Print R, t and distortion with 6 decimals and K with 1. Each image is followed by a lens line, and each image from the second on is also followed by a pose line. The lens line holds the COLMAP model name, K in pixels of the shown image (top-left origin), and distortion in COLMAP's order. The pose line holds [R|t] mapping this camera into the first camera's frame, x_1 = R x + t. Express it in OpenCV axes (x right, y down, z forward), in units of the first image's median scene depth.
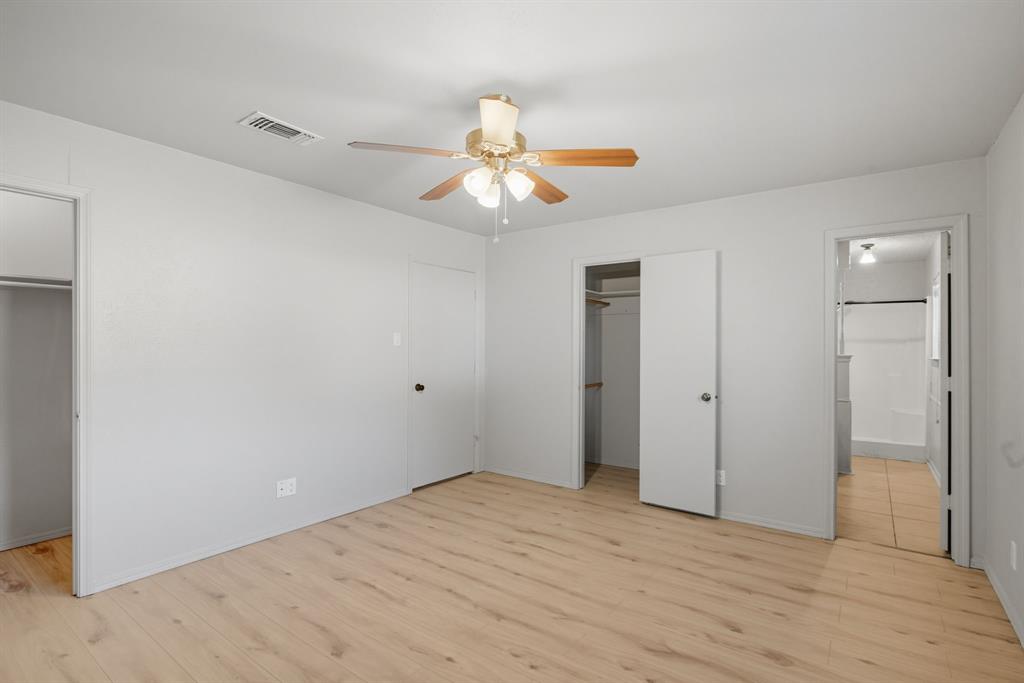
lens RADIAL K [[495.4, 0, 521.6], [0, 495.4, 341.2], [0, 0, 1]] dist [-0.003902, -0.000051]
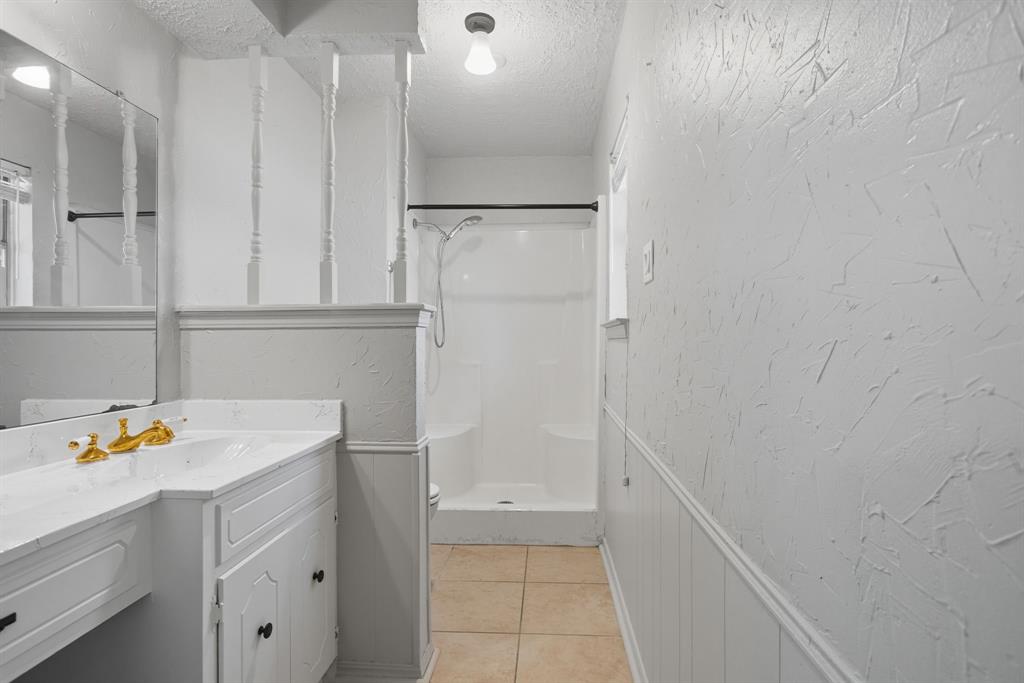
lens RADIAL K [[495.4, 0, 512.5], [0, 495.4, 341.0], [0, 0, 1]] dist [-0.003902, -0.000051]
pose [[0.857030, -0.009394, 0.515180, 0.503874], [0.002046, 0.999888, 0.014829, 0.042473], [-0.515262, -0.011655, 0.856953, 0.634404]]
